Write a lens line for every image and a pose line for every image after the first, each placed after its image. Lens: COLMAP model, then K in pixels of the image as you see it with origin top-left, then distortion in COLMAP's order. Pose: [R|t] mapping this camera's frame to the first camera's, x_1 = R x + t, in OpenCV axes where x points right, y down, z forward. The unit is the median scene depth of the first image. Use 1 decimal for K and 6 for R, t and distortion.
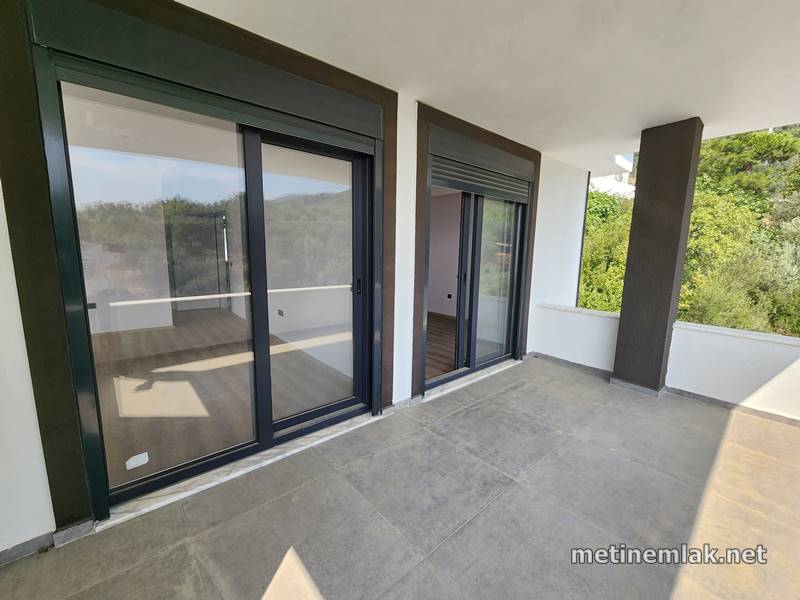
lens RADIAL K [[330.8, 0, 402.2], [0, 330.8, 298.2], [0, 0, 1]] dist [0.004428, -0.003443]
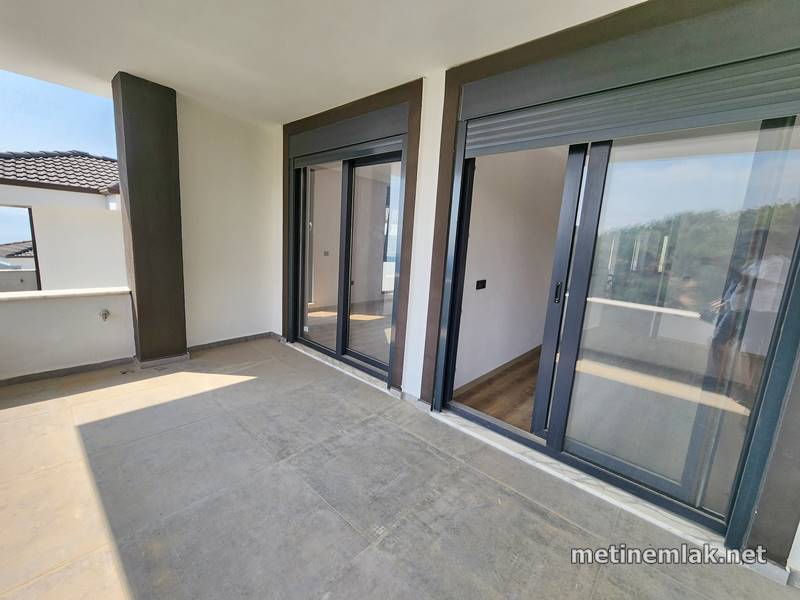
lens RADIAL K [[330.8, 0, 402.5], [0, 330.8, 298.8], [0, 0, 1]] dist [0.004428, -0.003443]
pose [[0.132848, 0.168243, -0.976753, 1.019193], [-0.202033, 0.969393, 0.139497, -0.104394], [0.970327, 0.178804, 0.162772, 0.877631]]
